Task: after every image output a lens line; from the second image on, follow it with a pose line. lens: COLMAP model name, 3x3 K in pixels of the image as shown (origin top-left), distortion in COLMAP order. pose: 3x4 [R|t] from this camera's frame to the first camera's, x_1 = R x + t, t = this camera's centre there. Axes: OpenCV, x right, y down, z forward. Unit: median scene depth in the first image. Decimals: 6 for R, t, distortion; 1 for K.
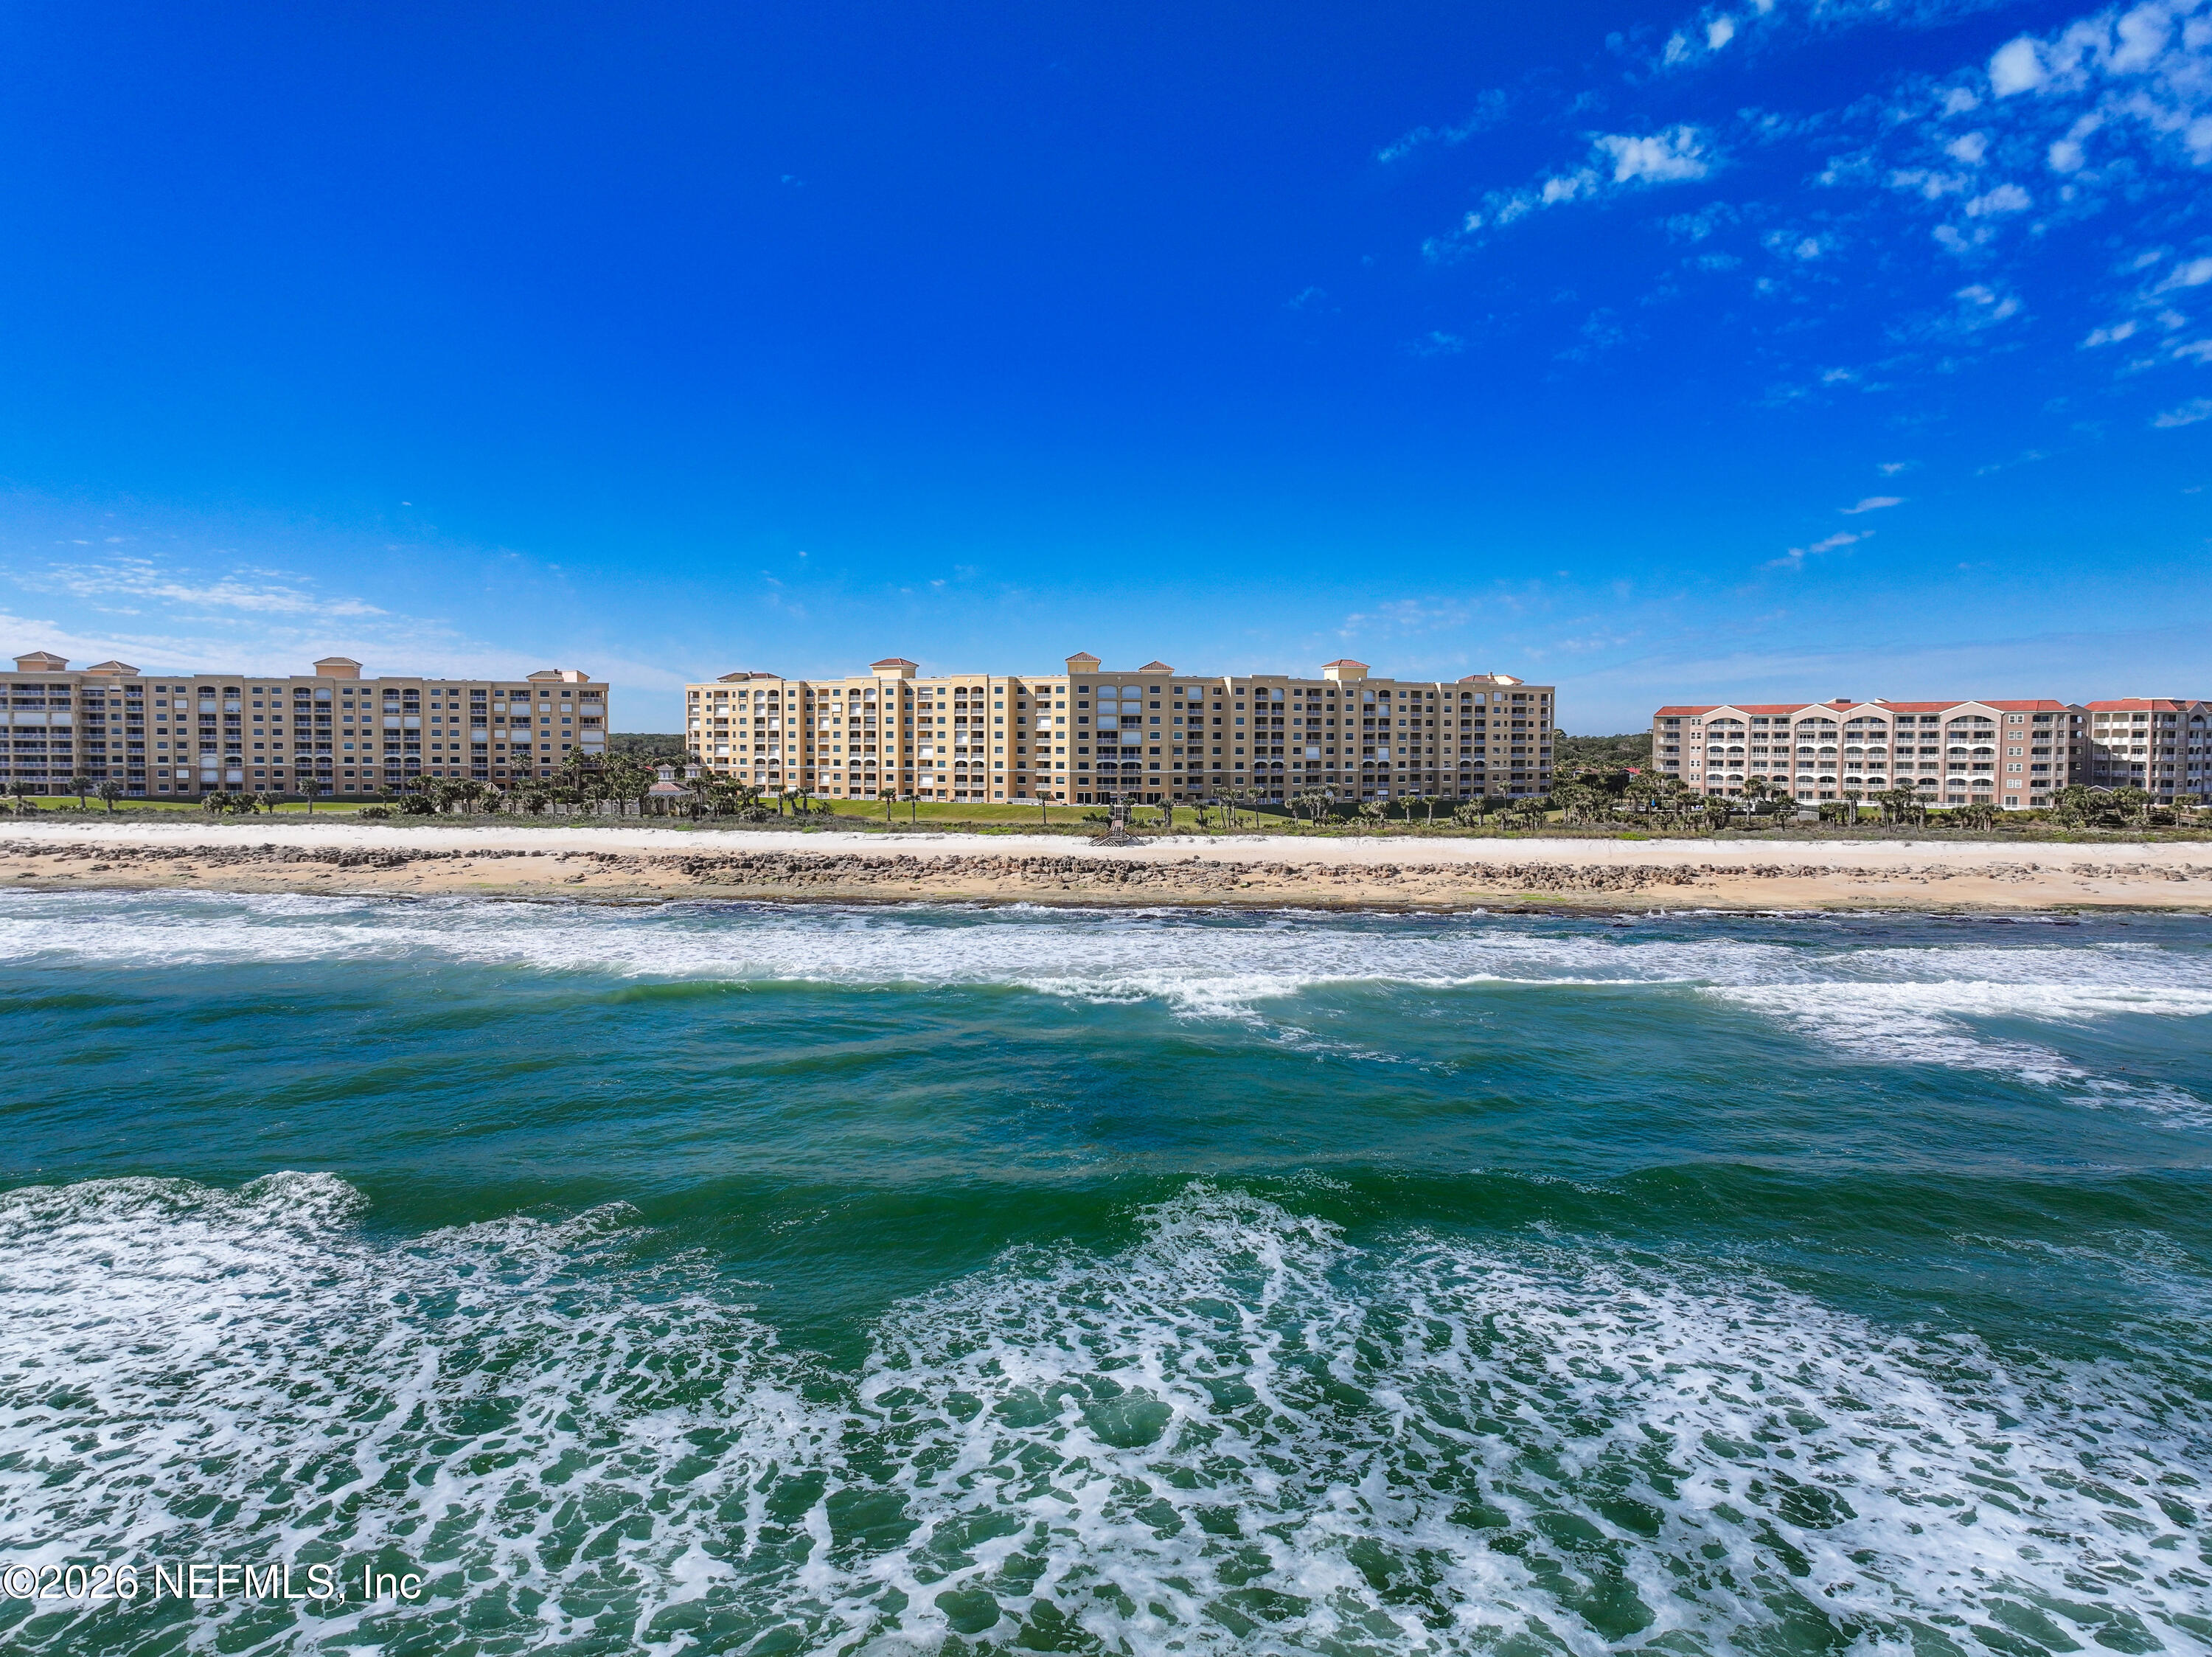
lens RADIAL K [[1610.9, 0, 1106.0], [0, 1610.9, 828.5], [0, 0, 1]] dist [0.016375, 0.003548]
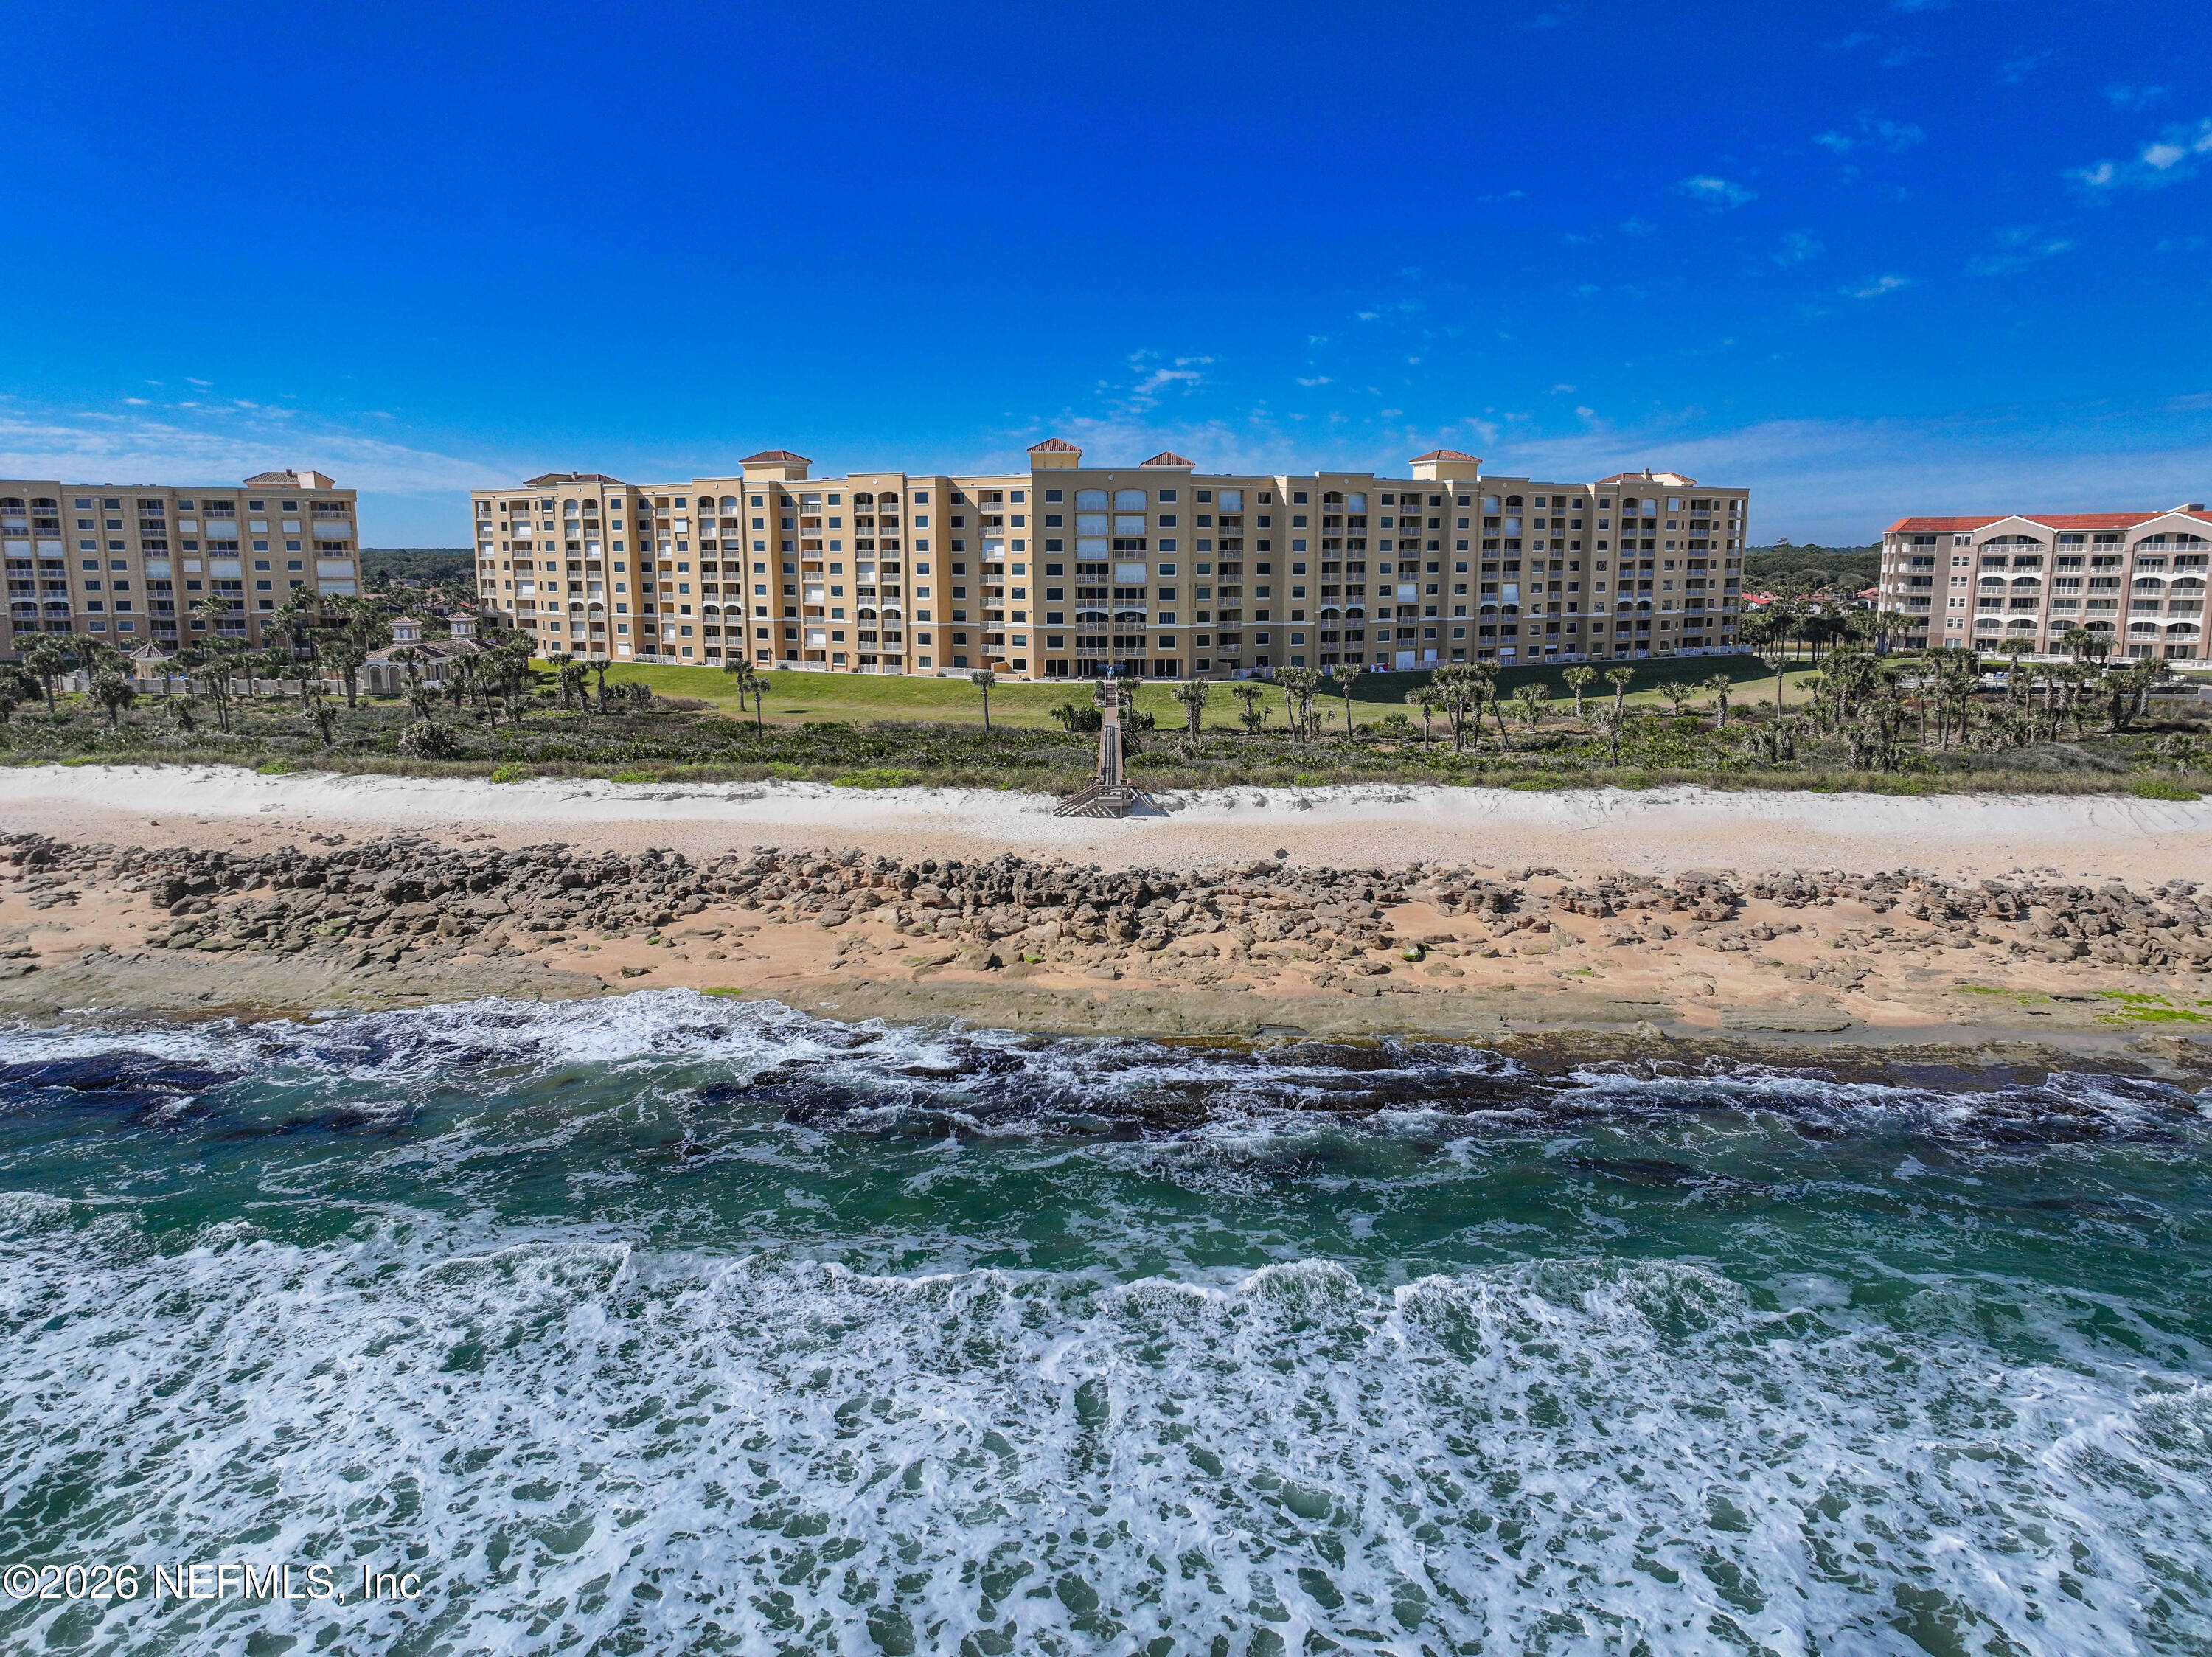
lens RADIAL K [[1577.7, 0, 1106.0], [0, 1577.7, 828.5], [0, 0, 1]] dist [0.014518, -0.001402]
pose [[0.999958, -0.005738, 0.007081, 0.001181], [0.004856, 0.992911, 0.118761, -0.028500], [-0.007712, -0.118722, 0.992898, 0.349885]]
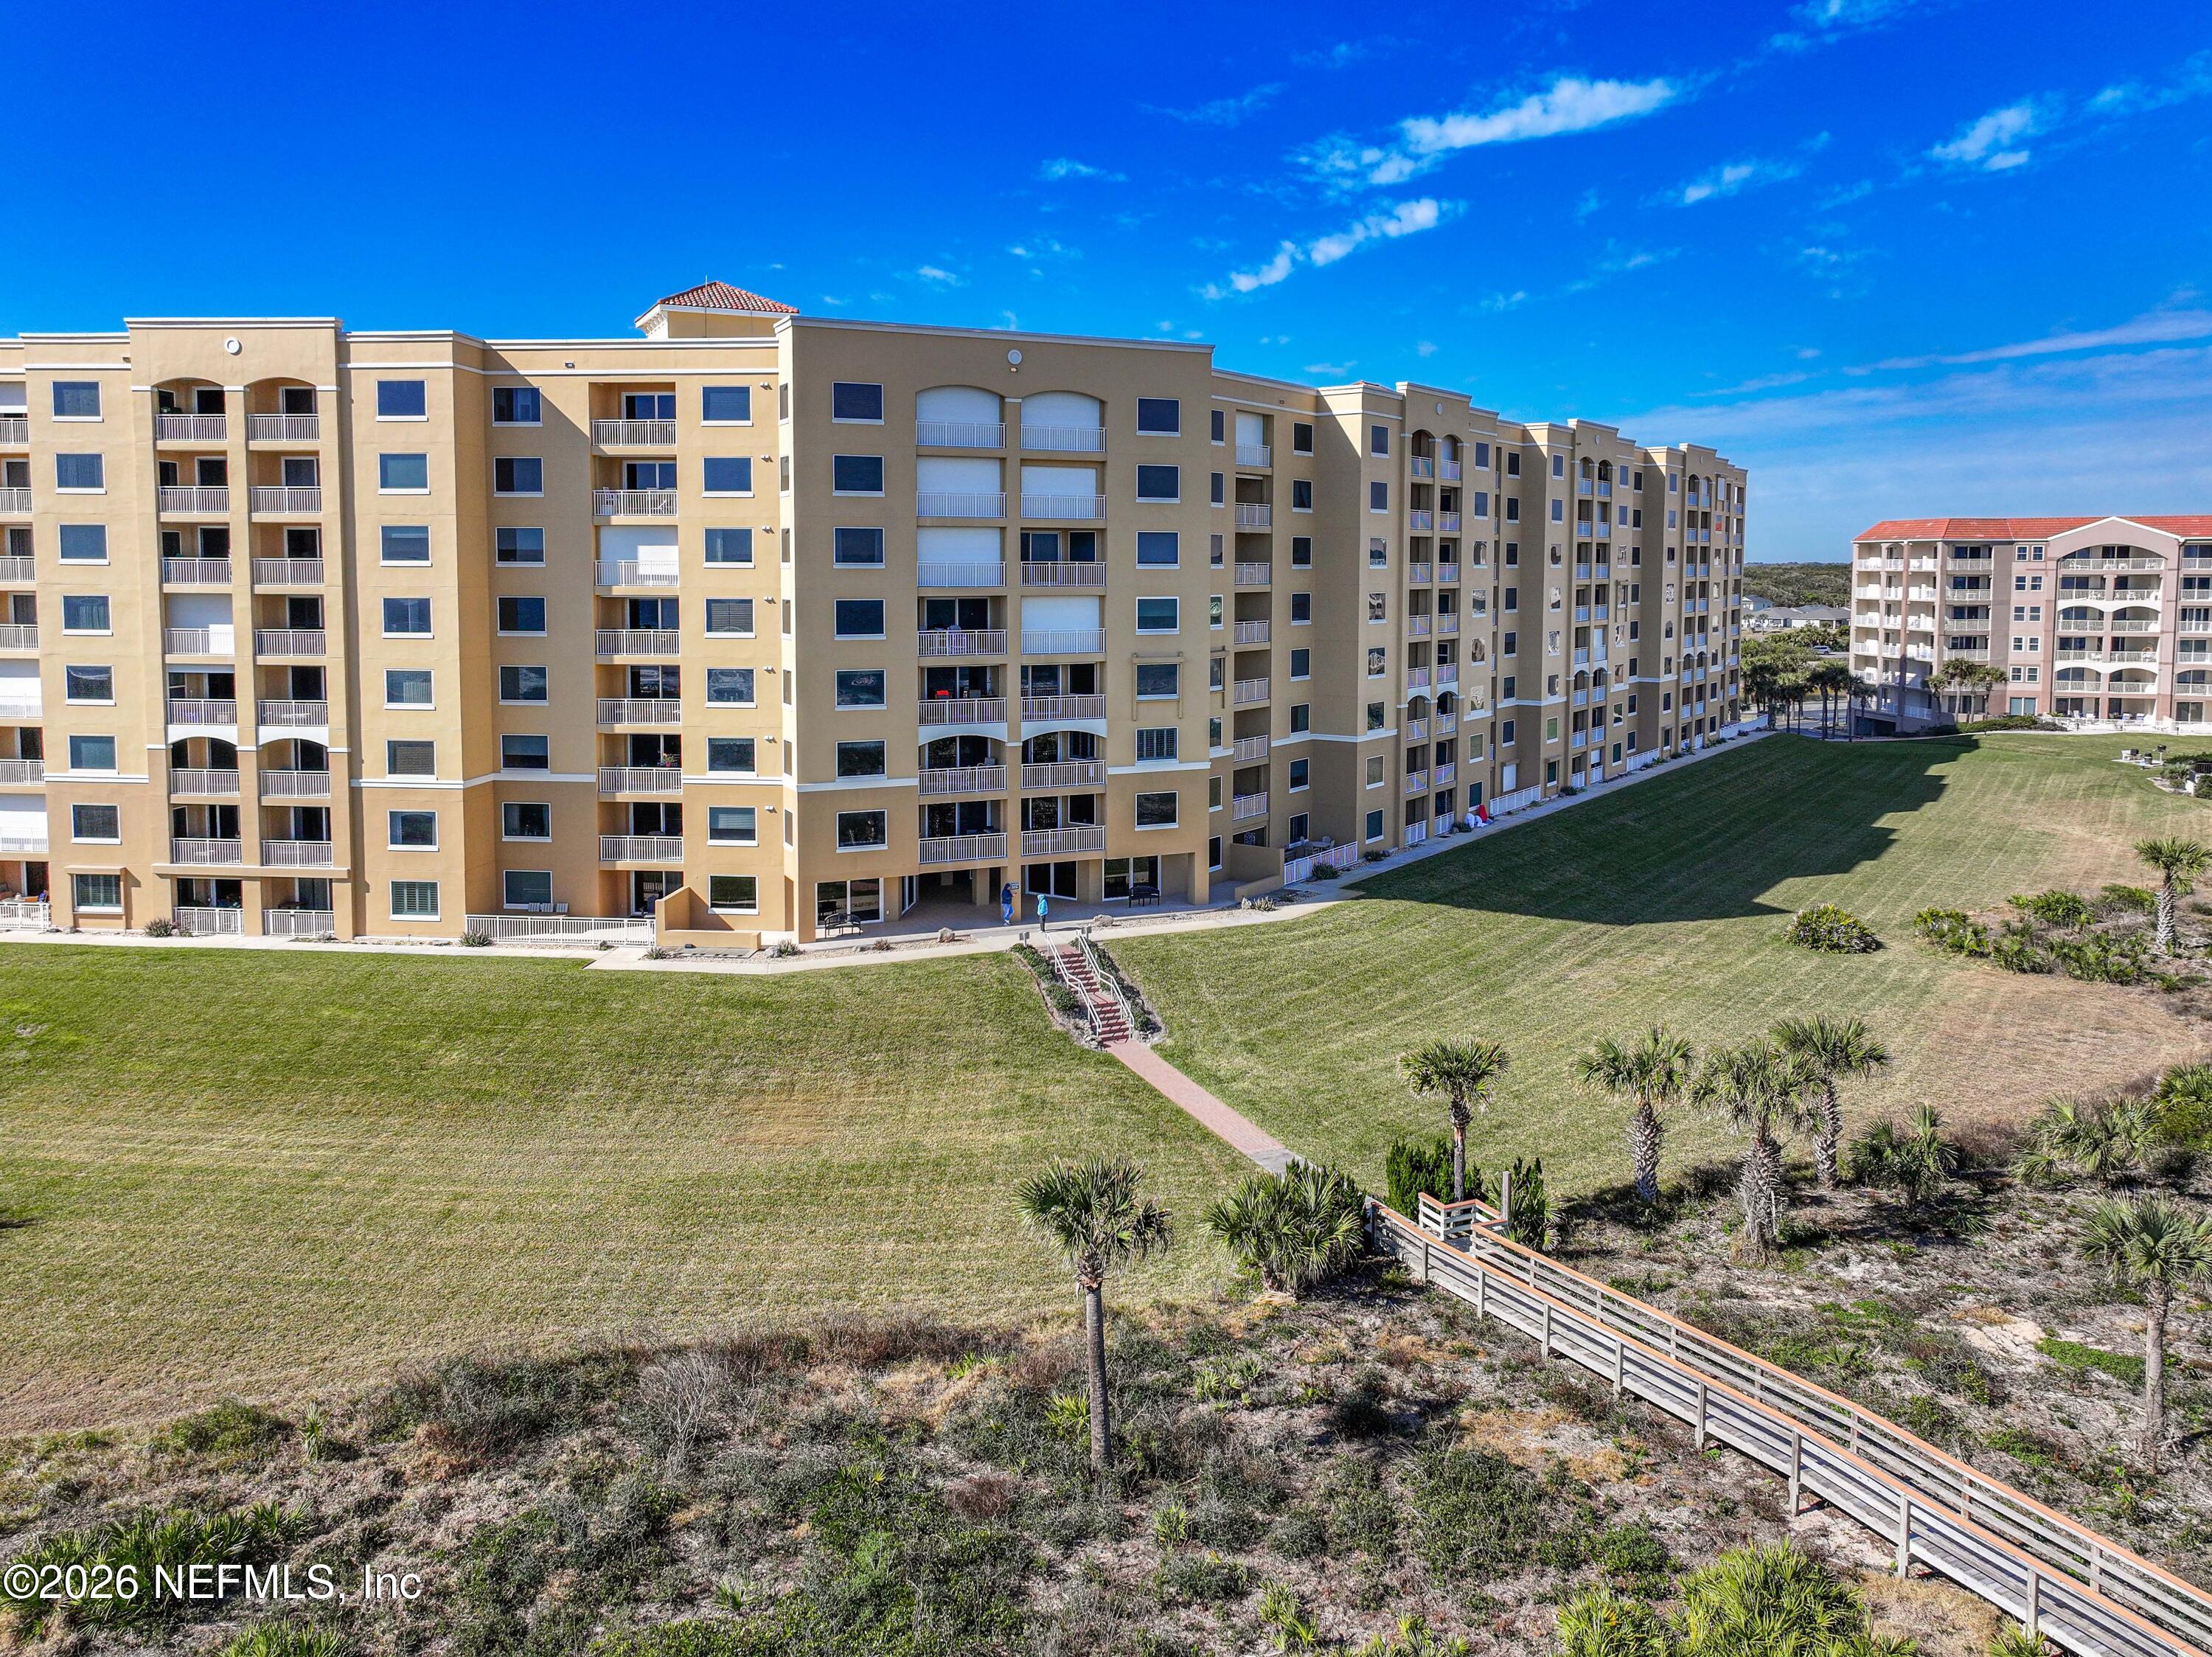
lens RADIAL K [[1598.0, 0, 1079.9], [0, 1598.0, 680.5], [0, 0, 1]] dist [0.007398, 0.003101]
pose [[0.907571, -0.031474, 0.418717, -0.071531], [0.022219, 0.999390, 0.026960, -0.051110], [-0.419310, -0.015164, 0.907717, 0.745787]]
